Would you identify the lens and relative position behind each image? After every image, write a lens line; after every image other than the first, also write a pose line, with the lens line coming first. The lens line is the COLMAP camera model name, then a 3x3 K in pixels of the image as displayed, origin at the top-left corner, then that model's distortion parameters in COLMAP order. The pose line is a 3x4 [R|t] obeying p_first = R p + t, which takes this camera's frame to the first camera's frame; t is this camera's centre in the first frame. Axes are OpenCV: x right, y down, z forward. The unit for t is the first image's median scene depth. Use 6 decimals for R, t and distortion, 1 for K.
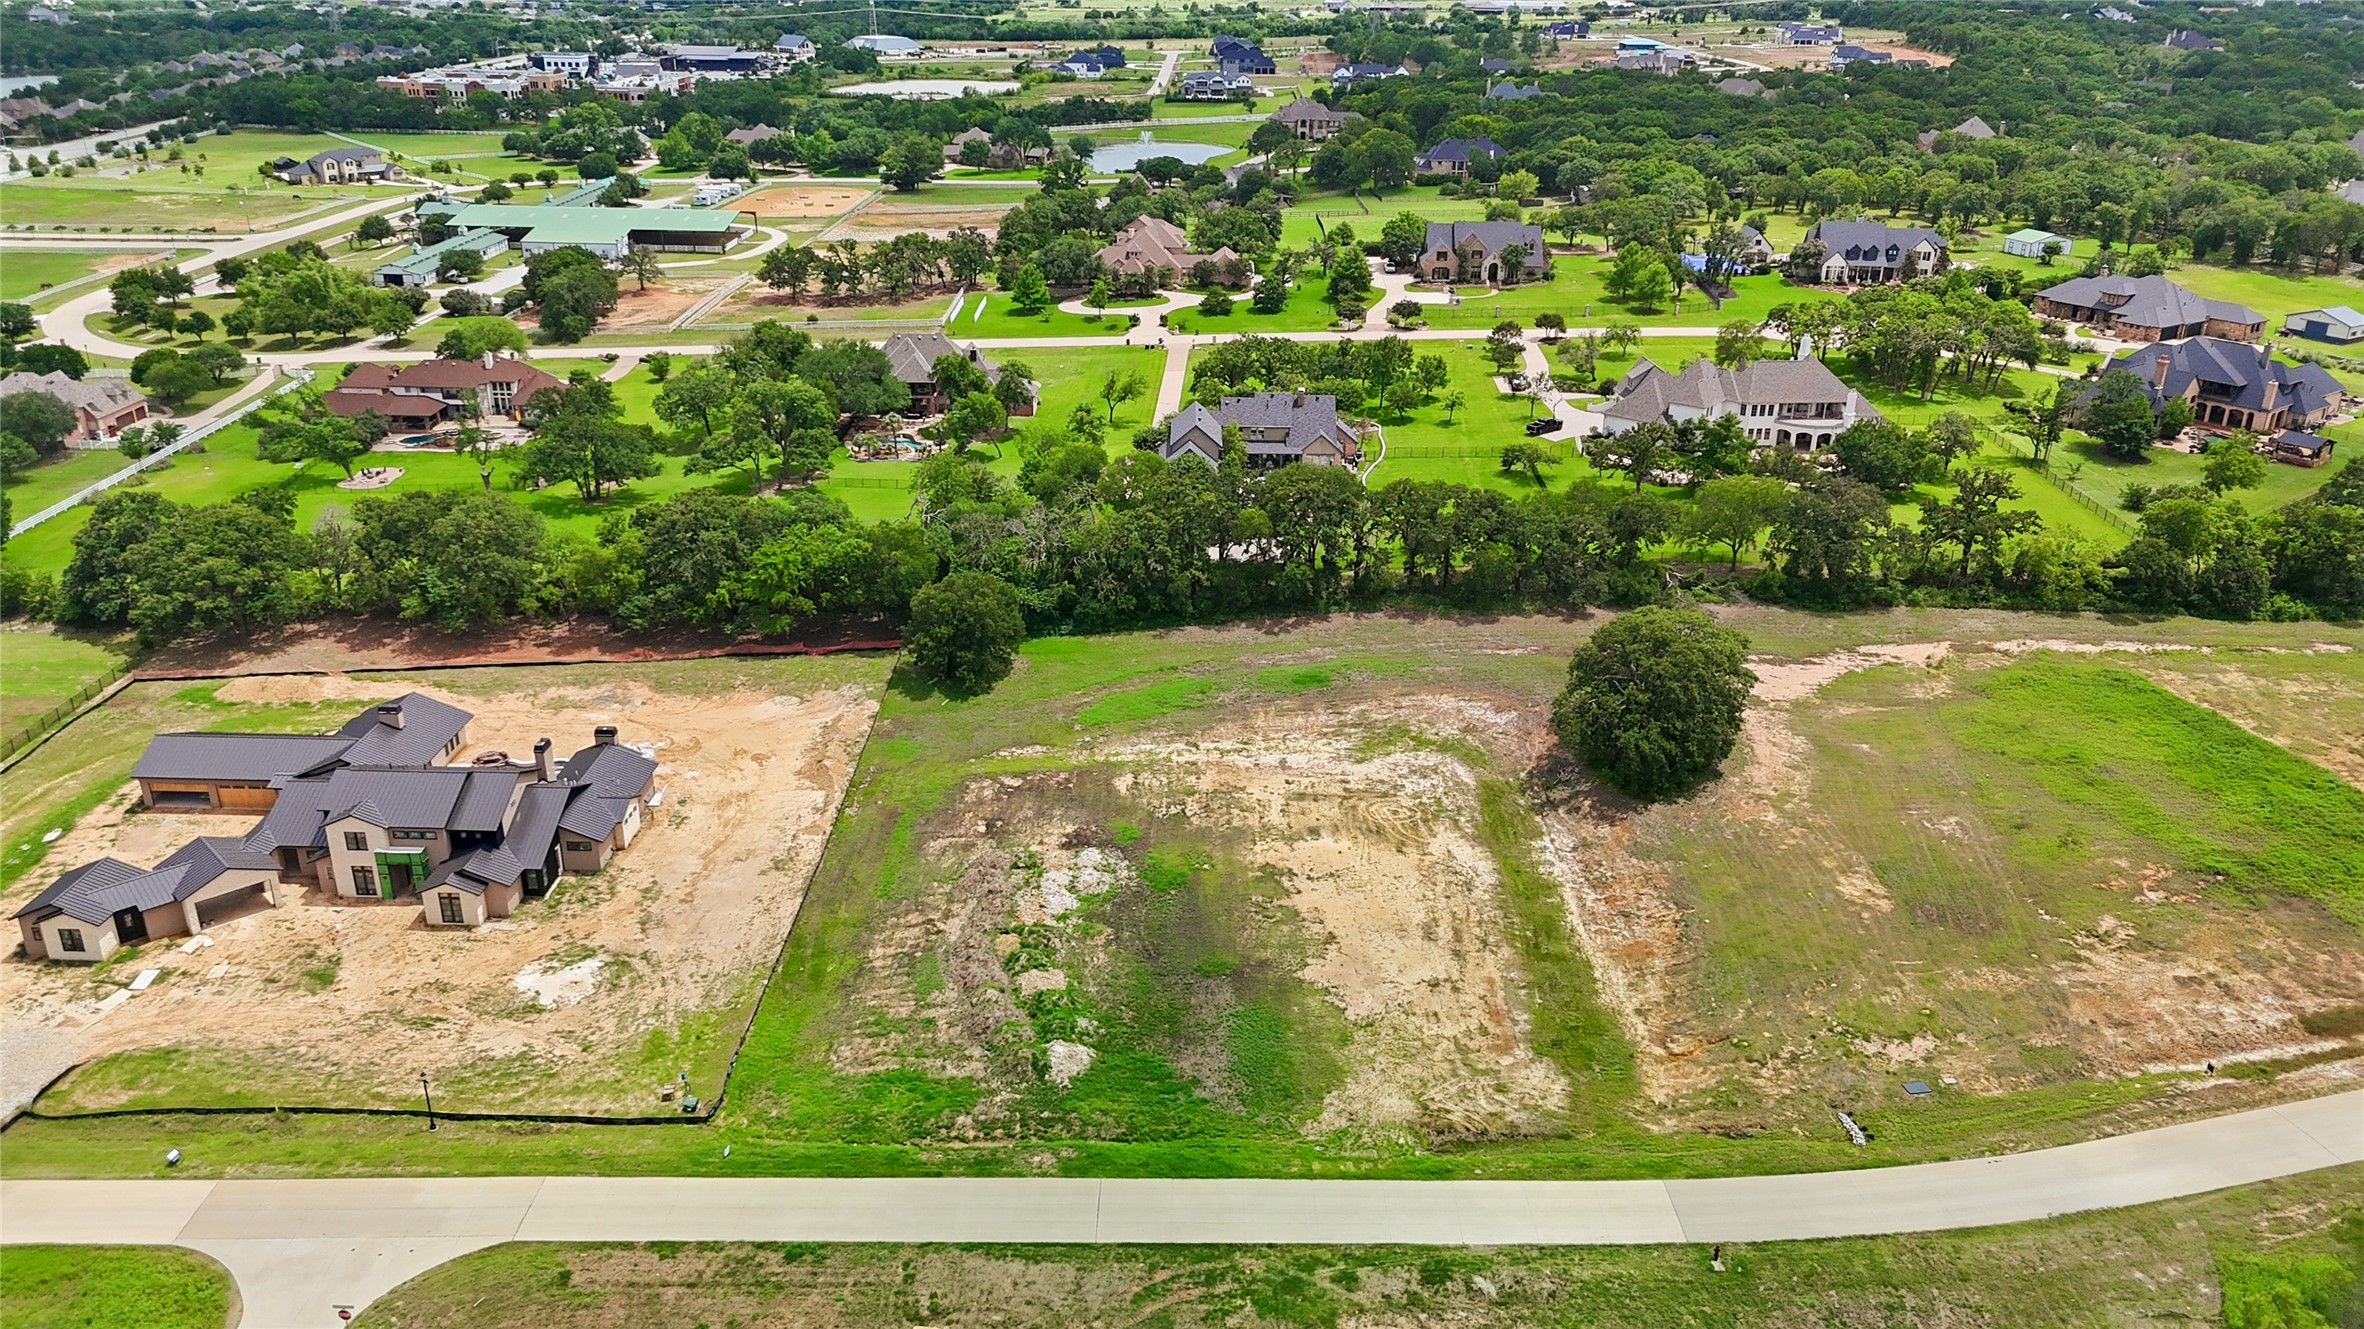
lens RADIAL K [[1736.5, 0, 1189.3], [0, 1736.5, 670.2], [0, 0, 1]] dist [0.095304, -0.120347]
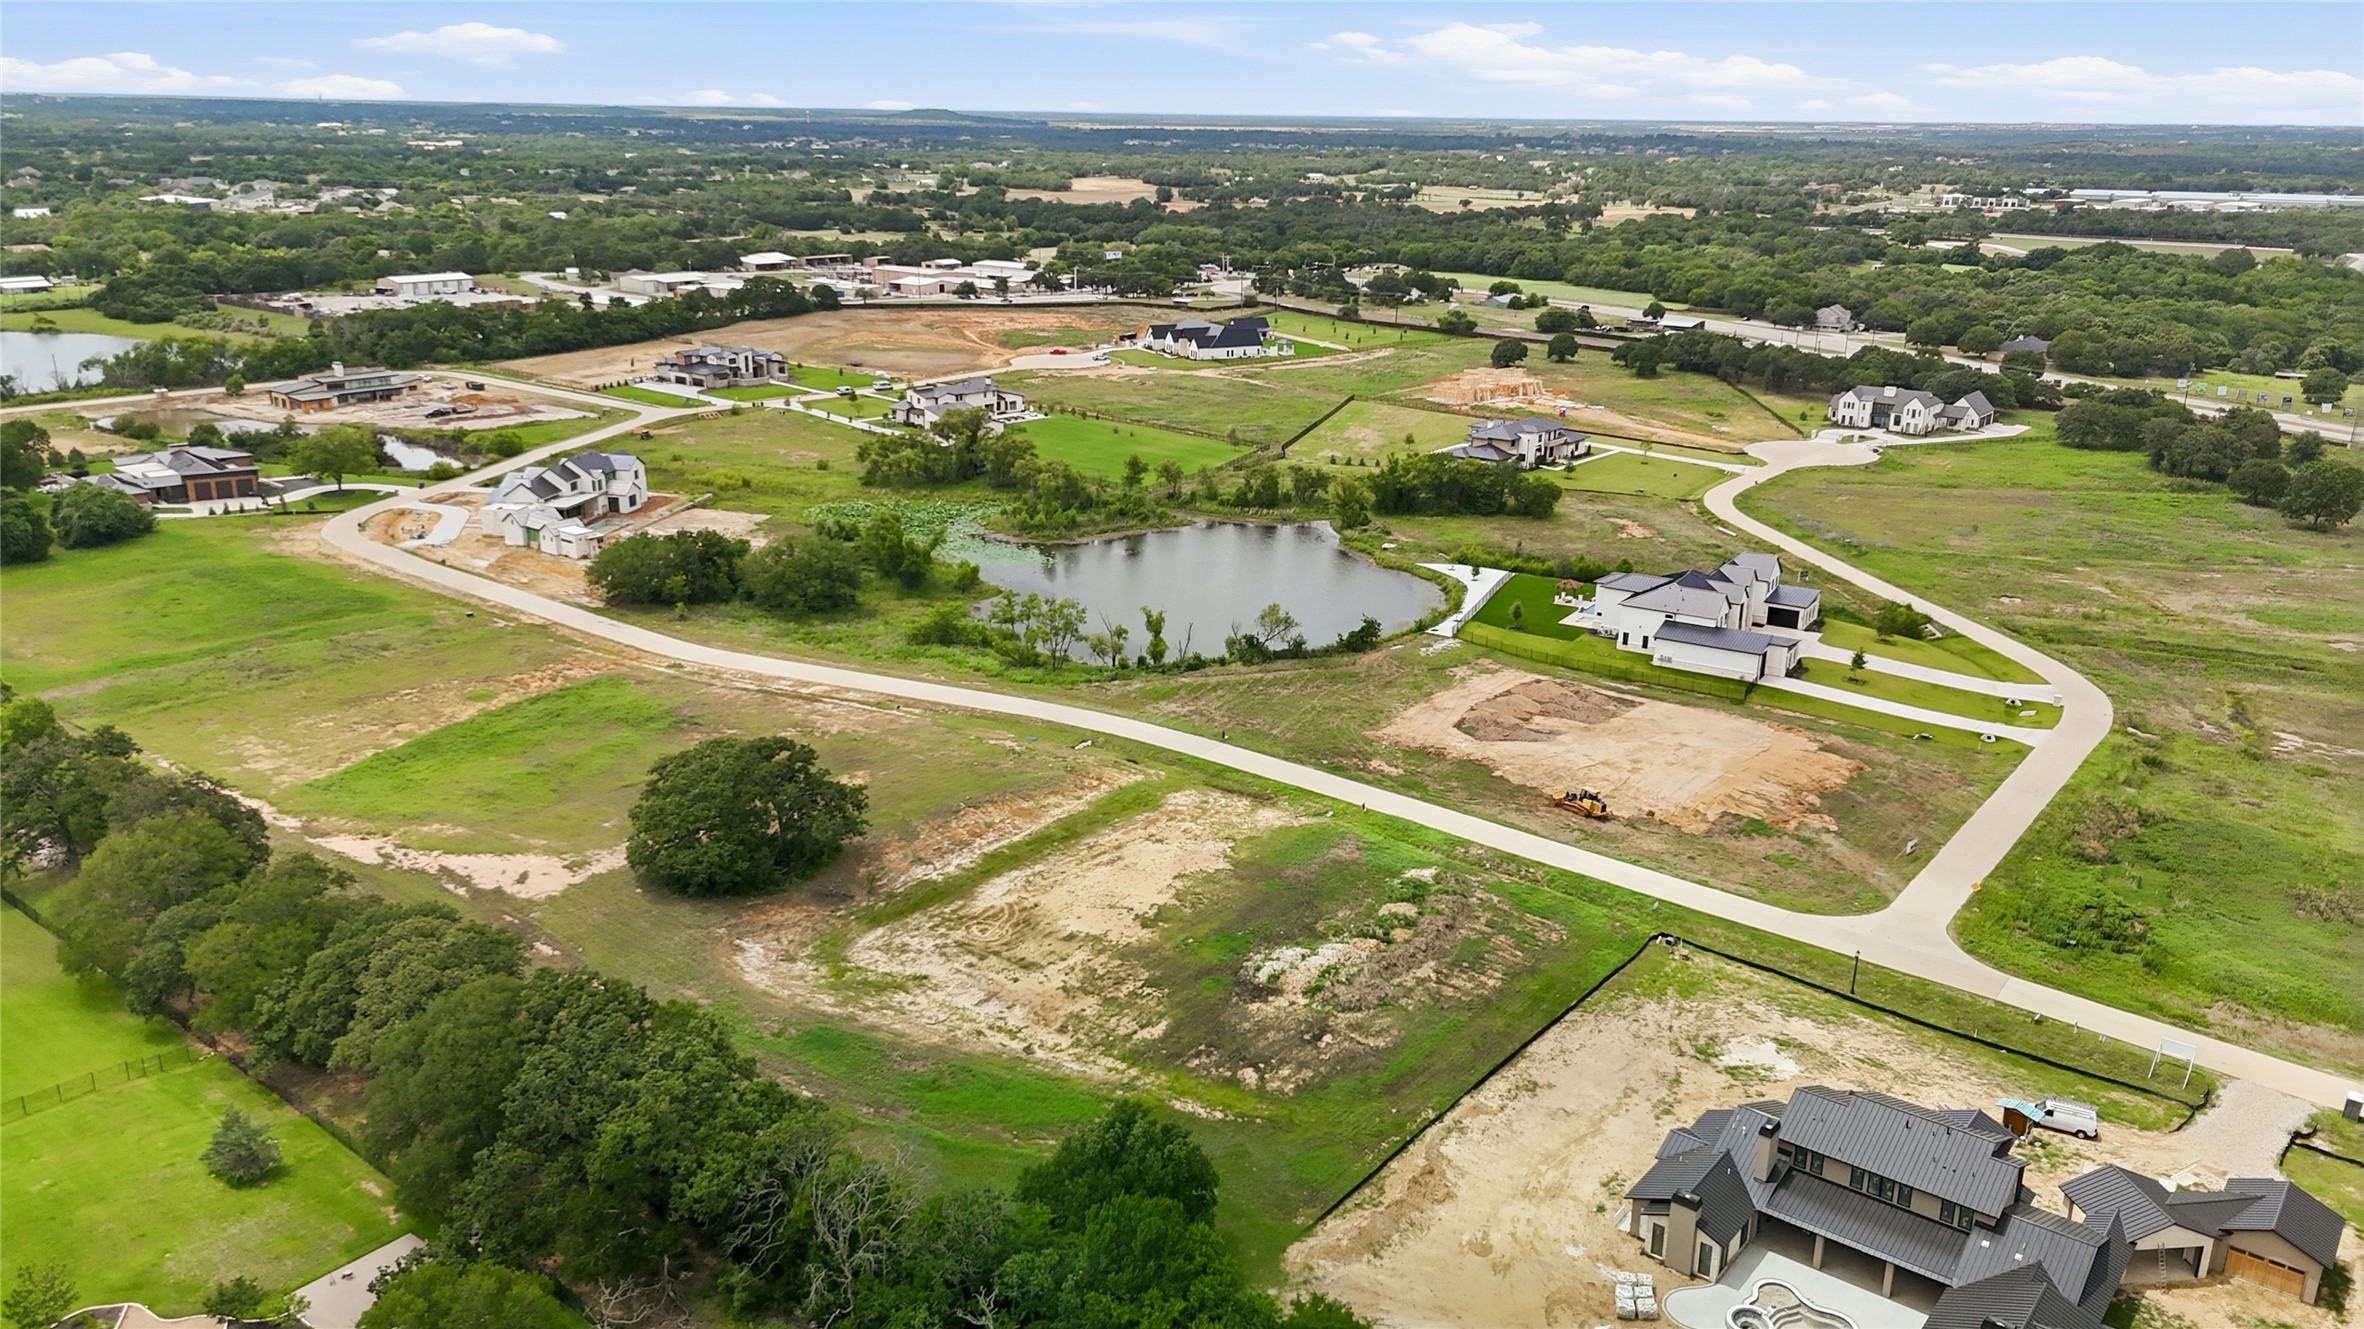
lens RADIAL K [[1736.5, 0, 1189.3], [0, 1736.5, 670.2], [0, 0, 1]] dist [0.095304, -0.120347]
pose [[-0.801120, -0.202623, 0.563162, -0.551467], [0.212869, 0.782958, 0.584520, -0.640040], [-0.559369, 0.588150, -0.584111, 1.456105]]
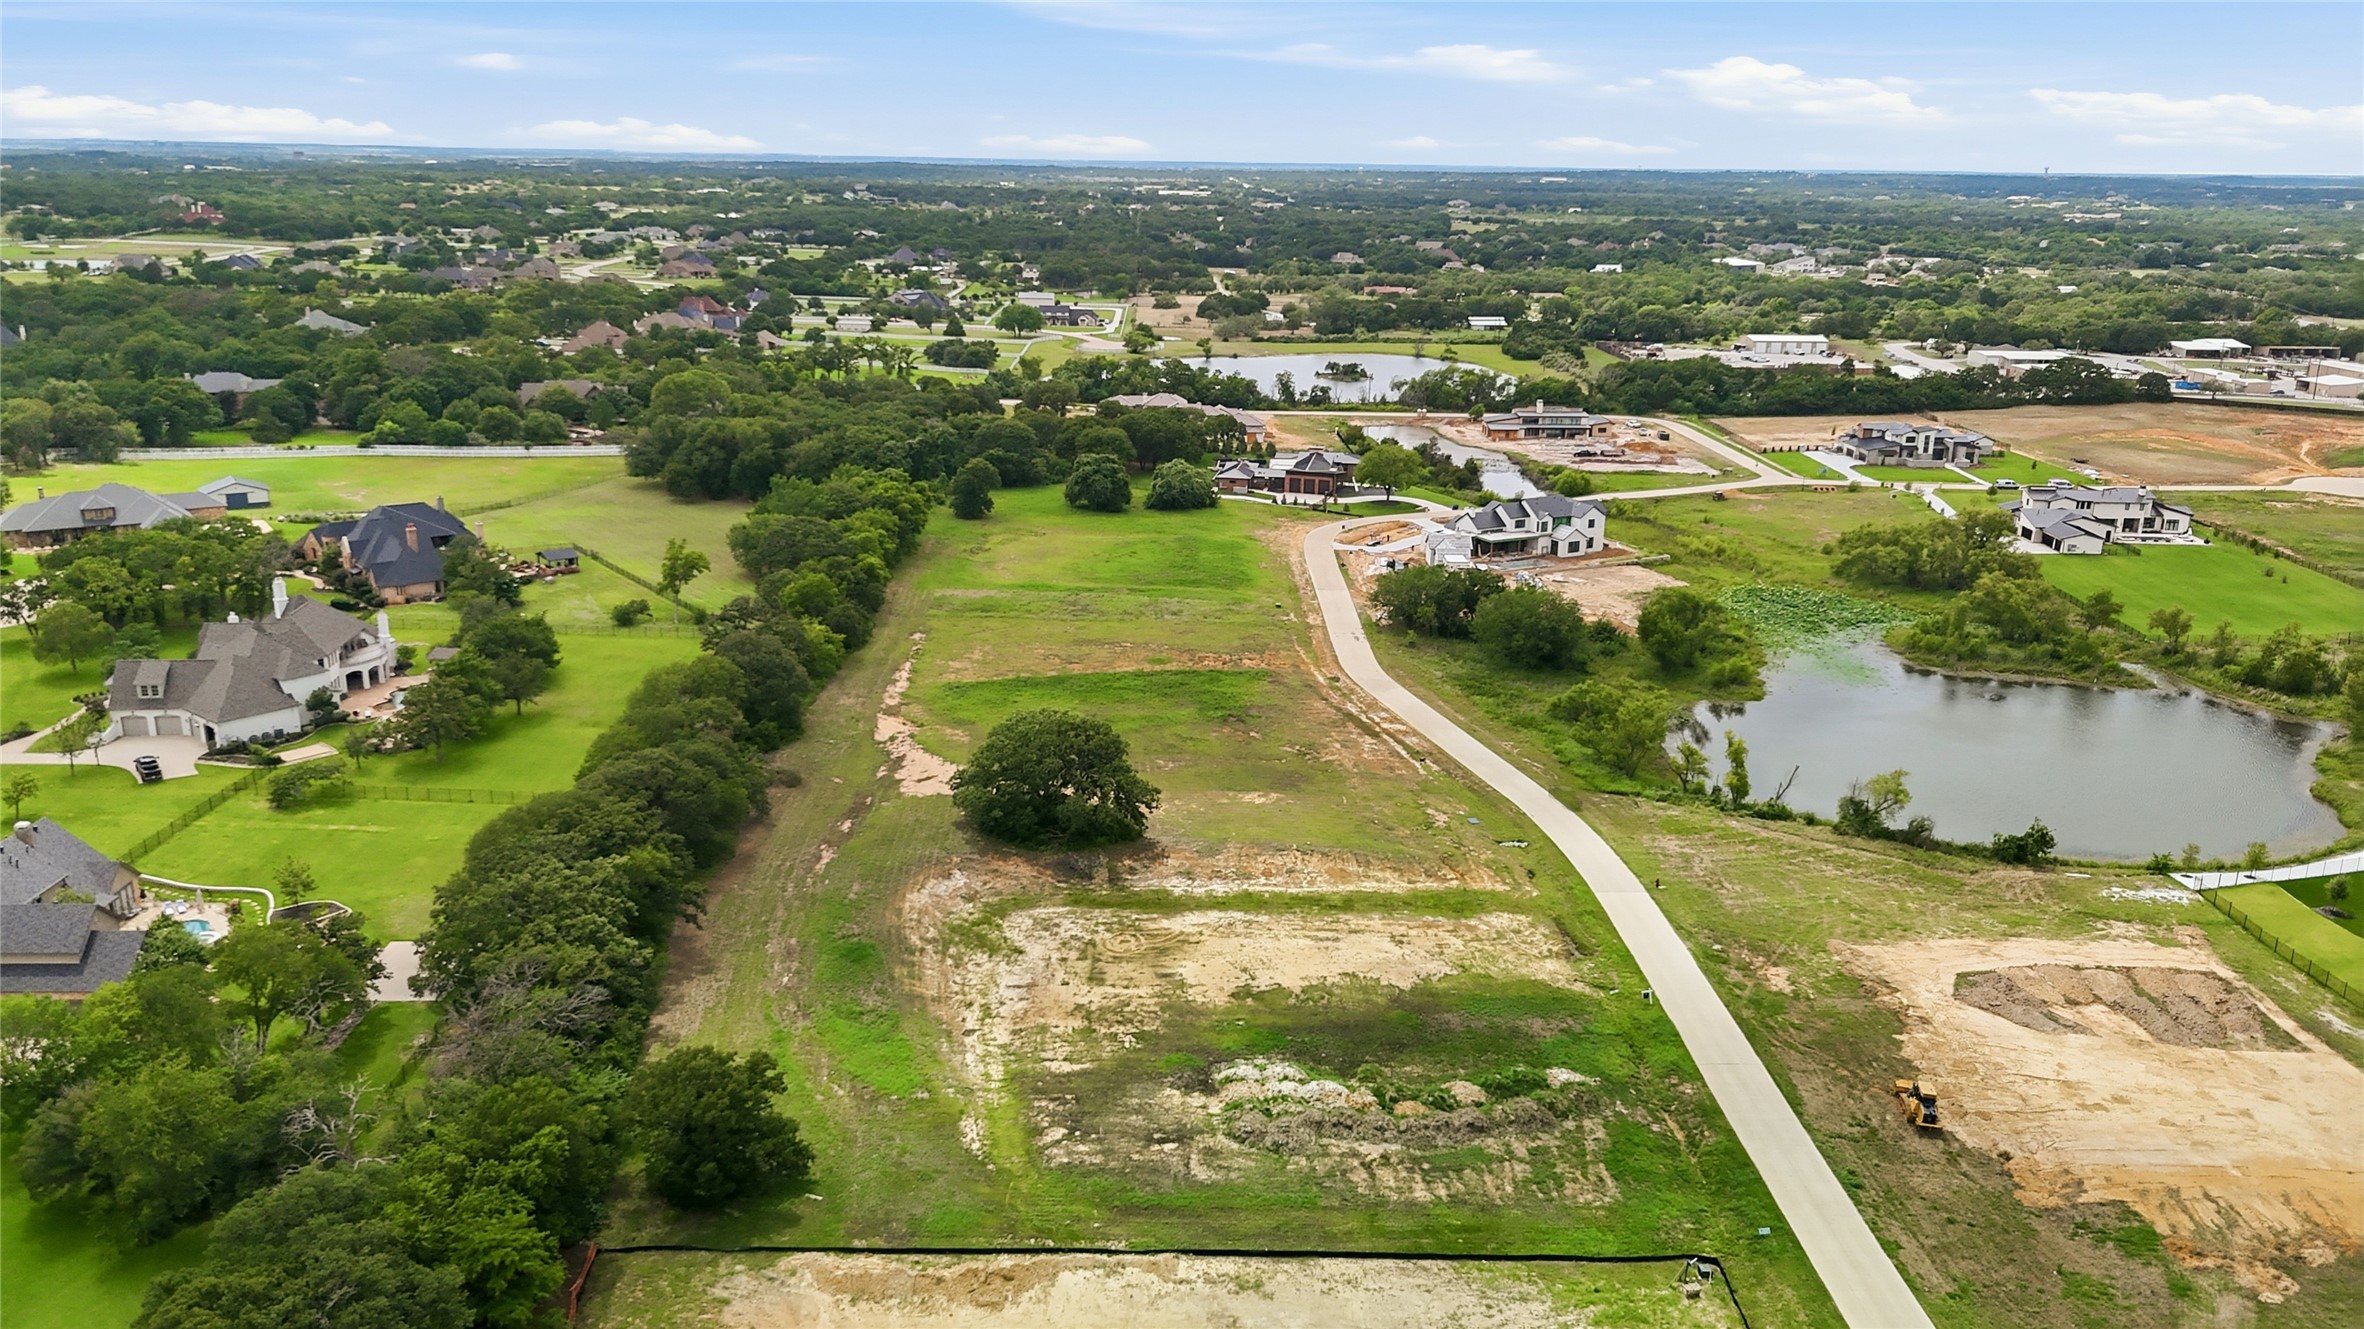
lens RADIAL K [[1736.5, 0, 1189.3], [0, 1736.5, 670.2], [0, 0, 1]] dist [0.095304, -0.120347]
pose [[-0.038557, -0.291527, 0.955785, -0.889989], [0.374600, 0.882526, 0.284294, -0.369563], [-0.926385, 0.368998, 0.075179, 0.812332]]
